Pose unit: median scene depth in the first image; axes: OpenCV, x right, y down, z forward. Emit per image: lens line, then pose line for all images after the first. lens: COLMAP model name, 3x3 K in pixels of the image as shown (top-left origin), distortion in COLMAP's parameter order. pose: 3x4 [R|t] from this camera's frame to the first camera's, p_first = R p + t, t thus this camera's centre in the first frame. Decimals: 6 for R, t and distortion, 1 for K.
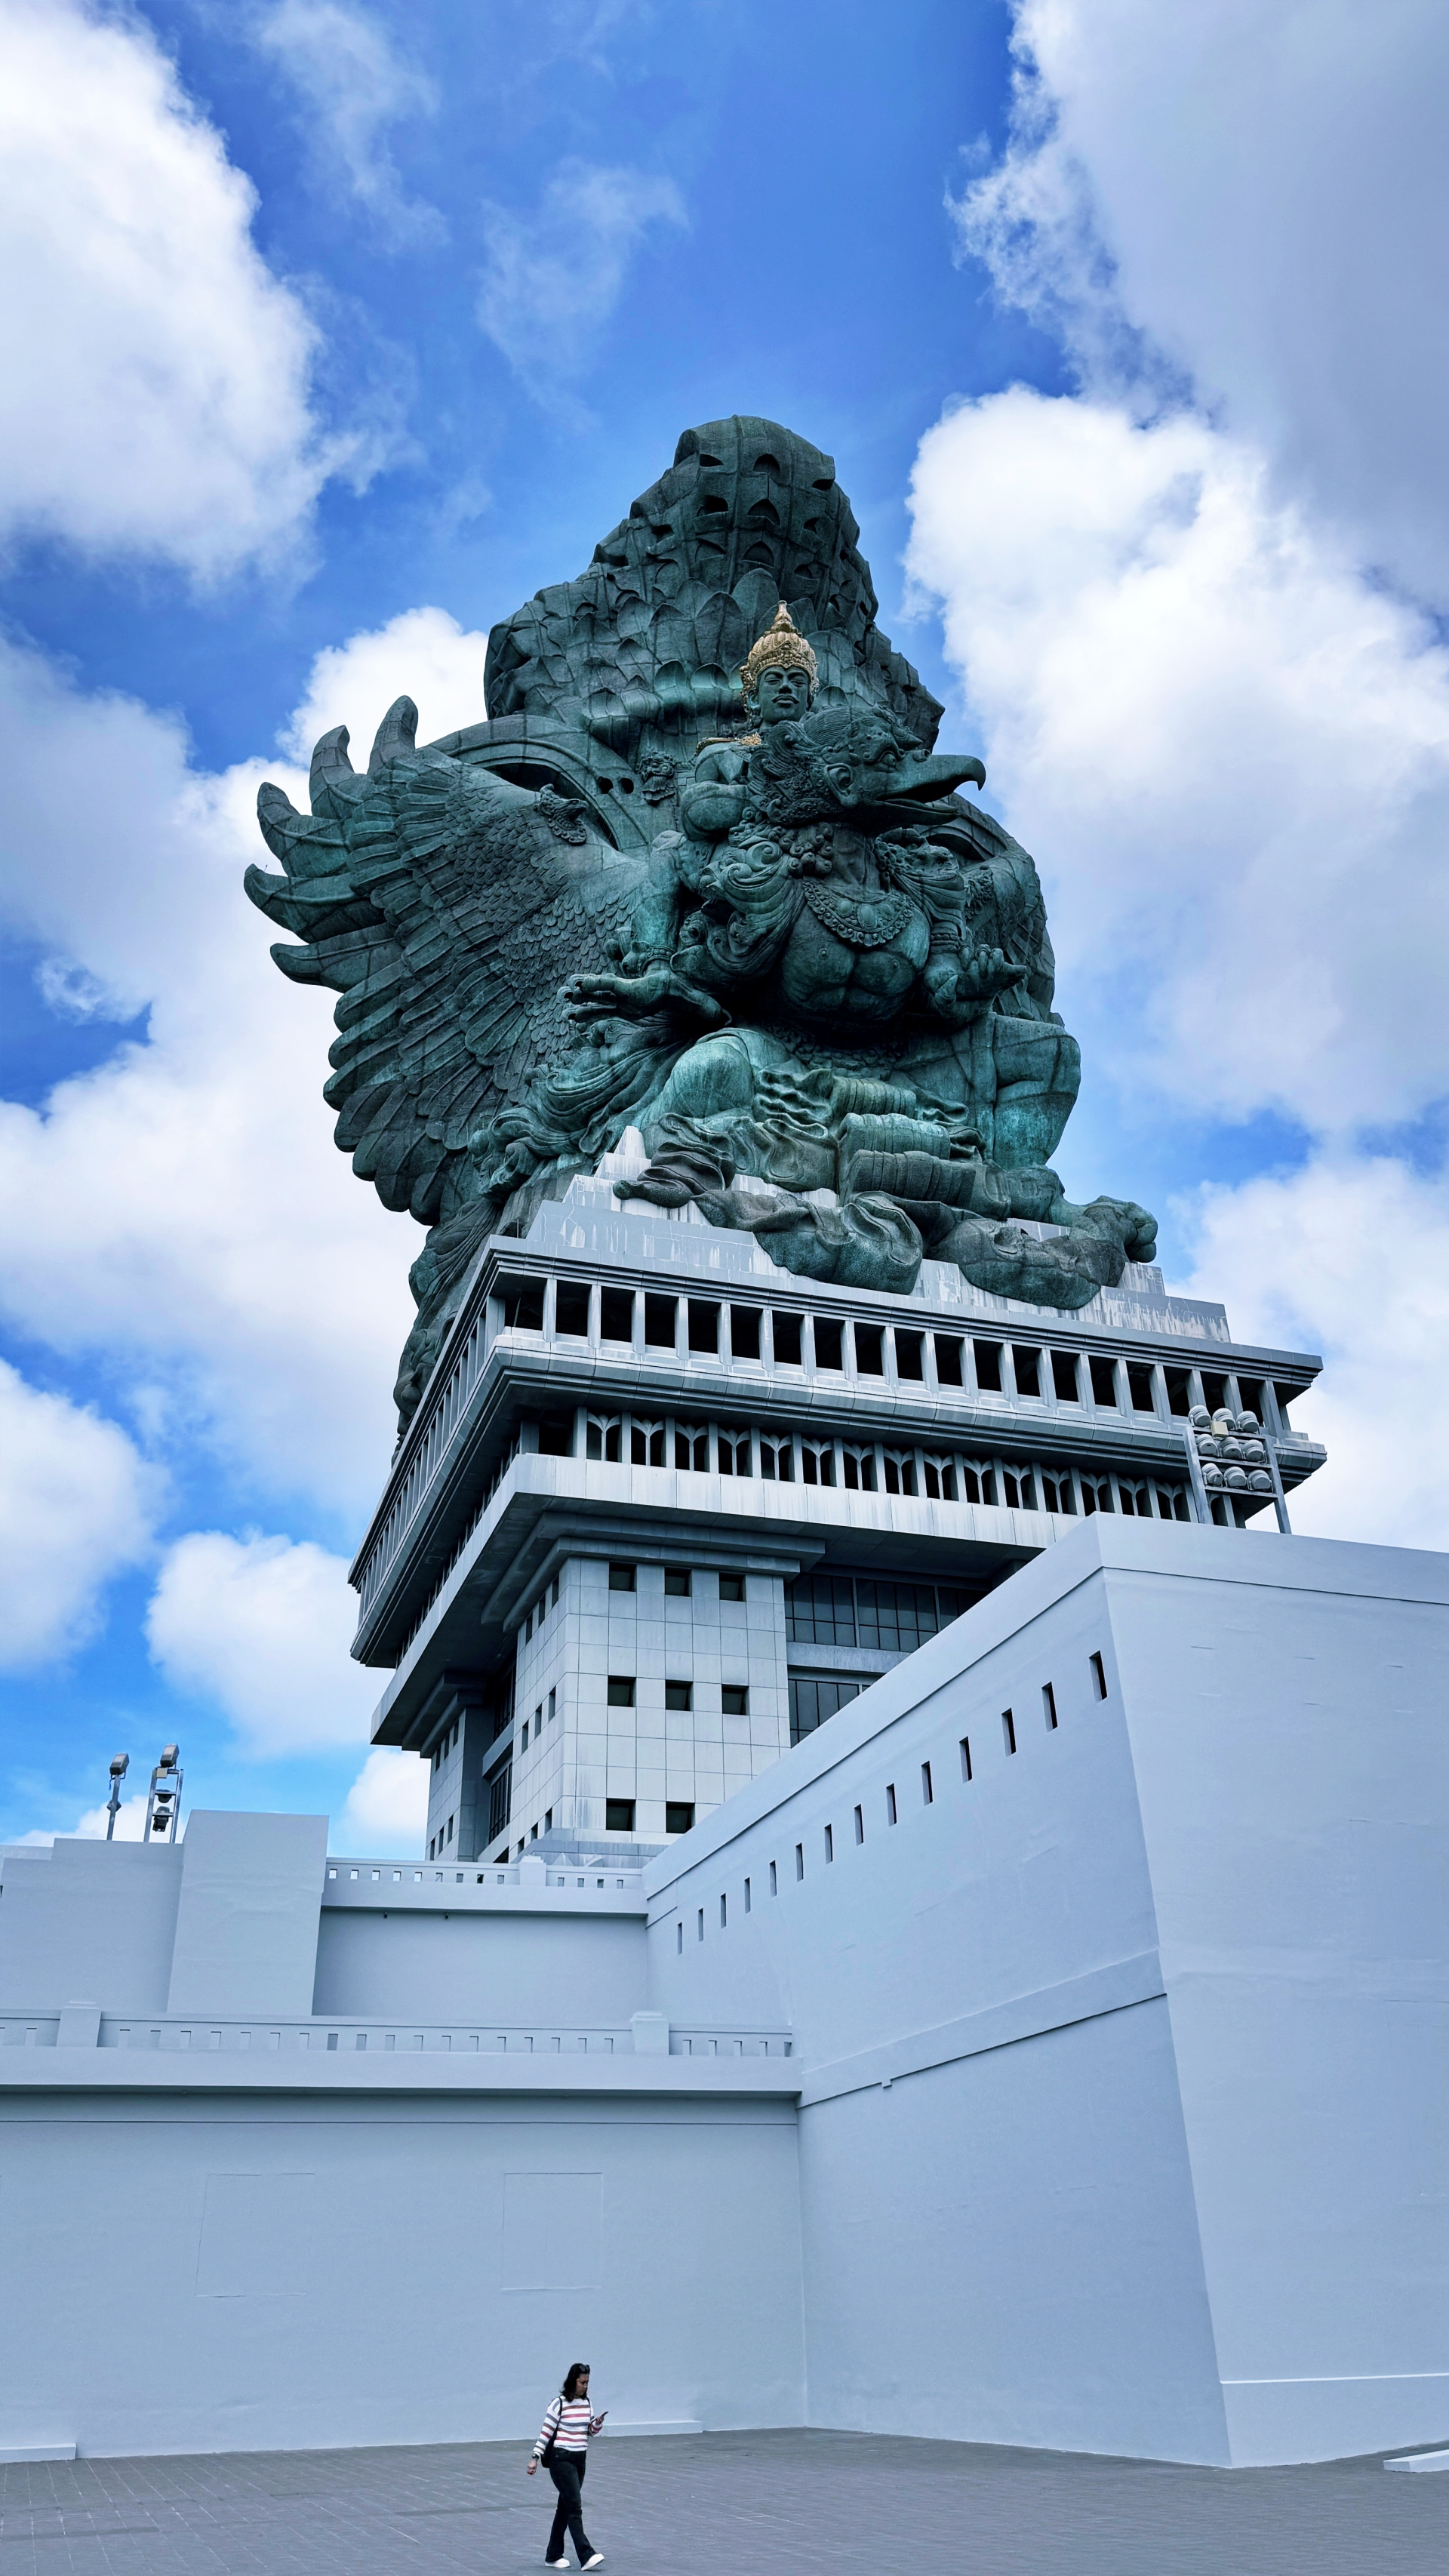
lens RADIAL K [[1810.3, 0, 737.7], [0, 1810.3, 1289.5], [0, 0, 1]] dist [0.101486, -0.002494]
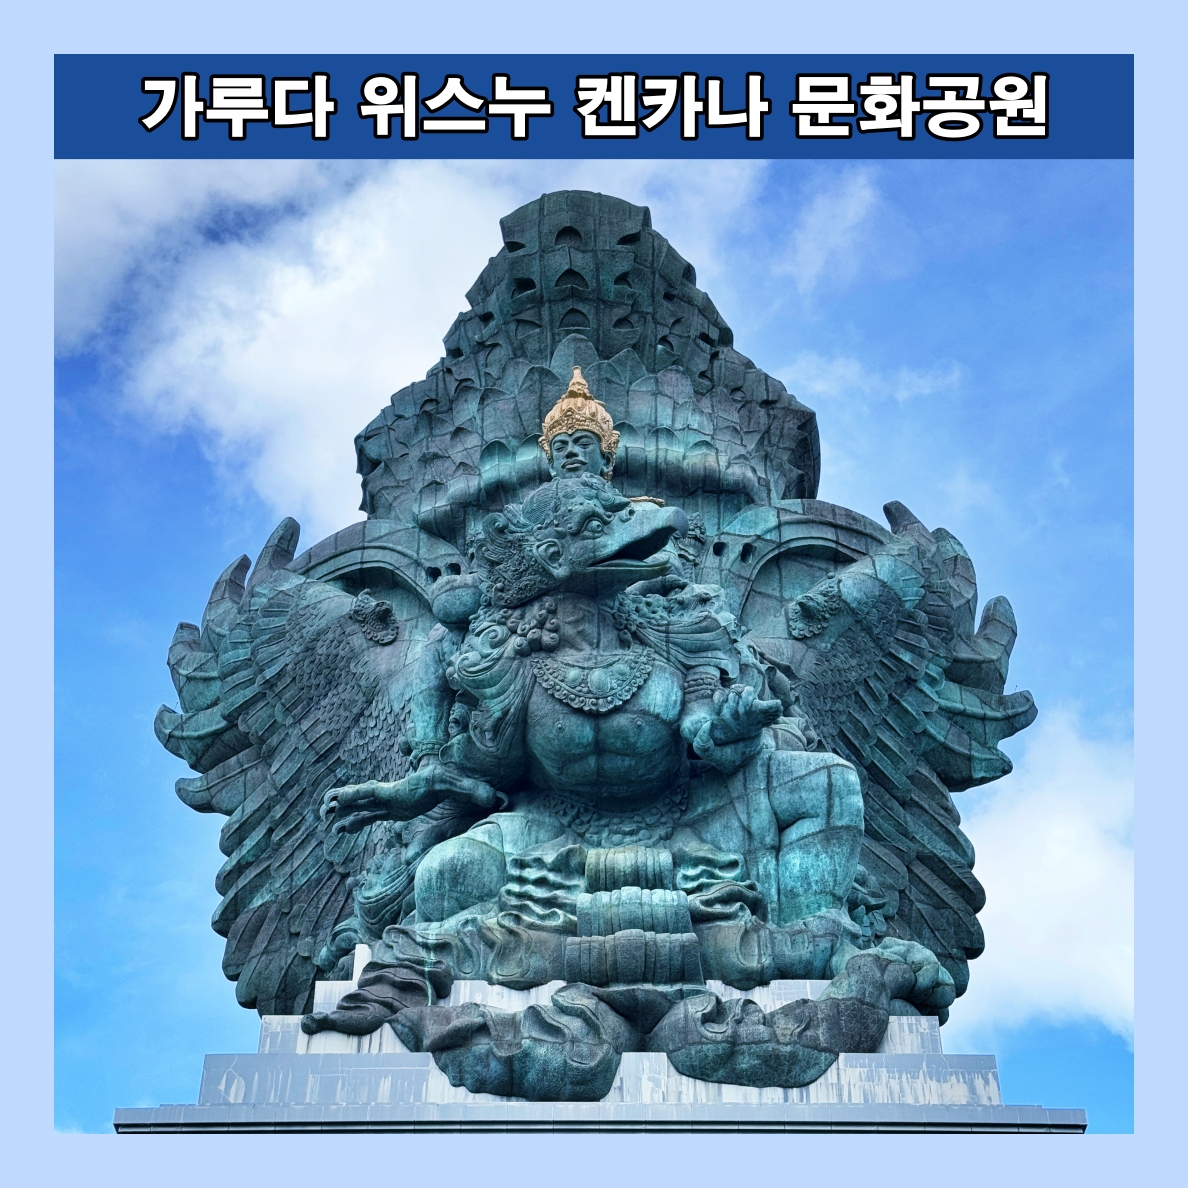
lens RADIAL K [[2014.8, 0, 594.0], [0, 2014.8, 594.0], [0, 0, 1]] dist [0.166934, 0.067721]
pose [[0.946005, -0.189121, -0.263263, 0.354009], [0.135492, 0.968510, -0.208878, -0.025233], [0.294476, 0.161929, 0.941840, -0.022522]]
